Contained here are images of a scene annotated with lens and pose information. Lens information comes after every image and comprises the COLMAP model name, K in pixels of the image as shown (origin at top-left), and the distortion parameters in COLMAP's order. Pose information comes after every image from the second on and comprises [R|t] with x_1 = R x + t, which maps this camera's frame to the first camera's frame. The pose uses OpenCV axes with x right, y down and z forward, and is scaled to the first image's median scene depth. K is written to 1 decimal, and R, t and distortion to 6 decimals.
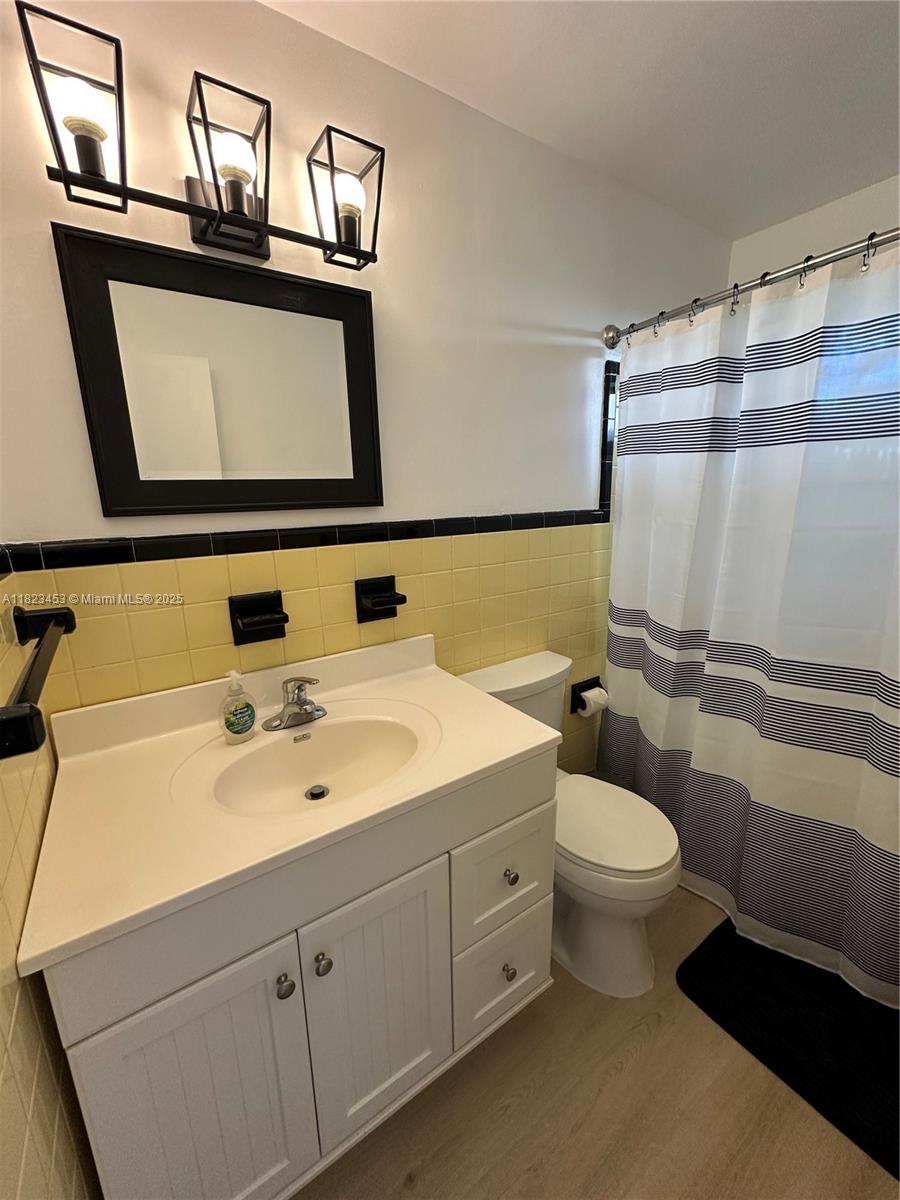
lens RADIAL K [[479.3, 0, 455.3], [0, 479.3, 599.8], [0, 0, 1]] dist [-0.002099, 0.000526]
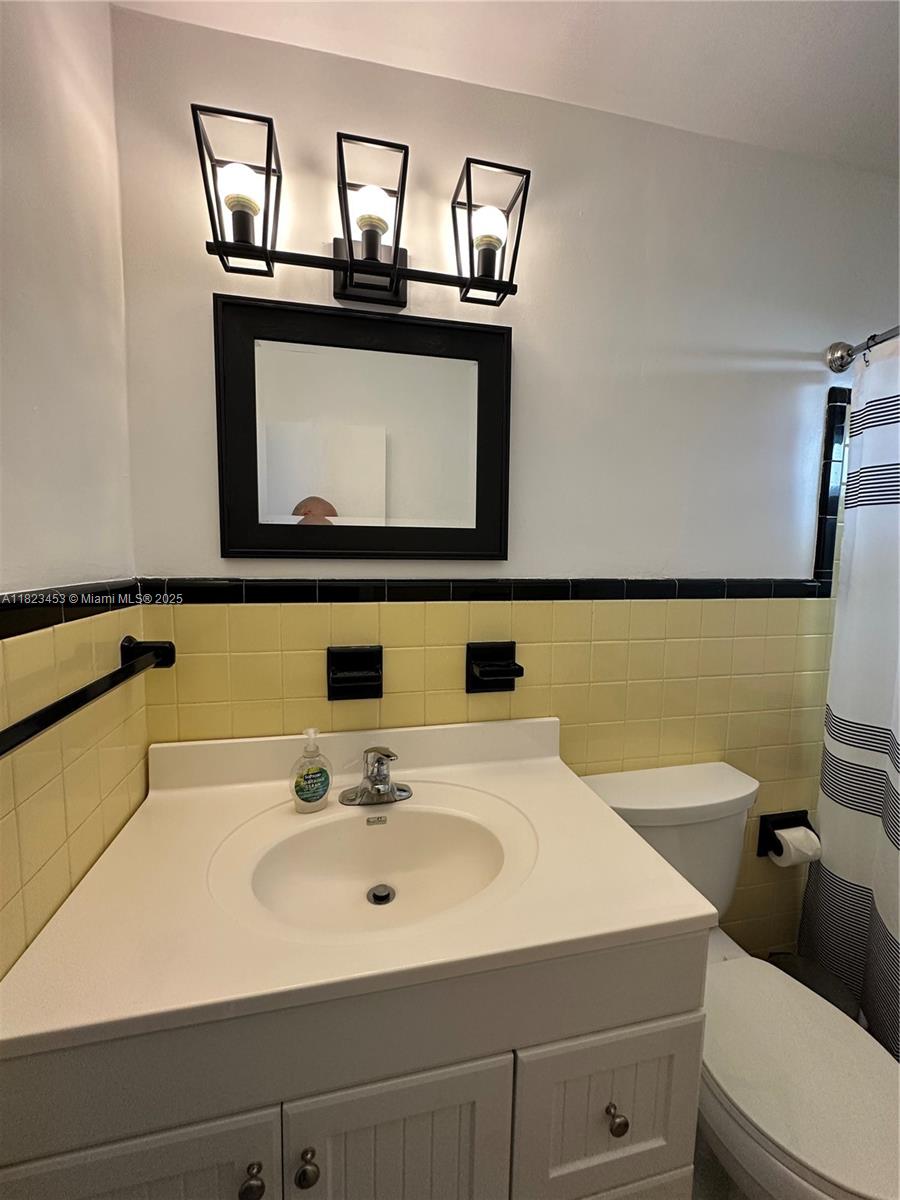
lens RADIAL K [[479.3, 0, 455.3], [0, 479.3, 599.8], [0, 0, 1]] dist [-0.002099, 0.000526]
pose [[0.928673, 0.067587, -0.364688, 0.092112], [-0.113659, 0.987810, -0.106361, -0.025301], [0.353054, 0.140224, 0.925035, 0.197575]]
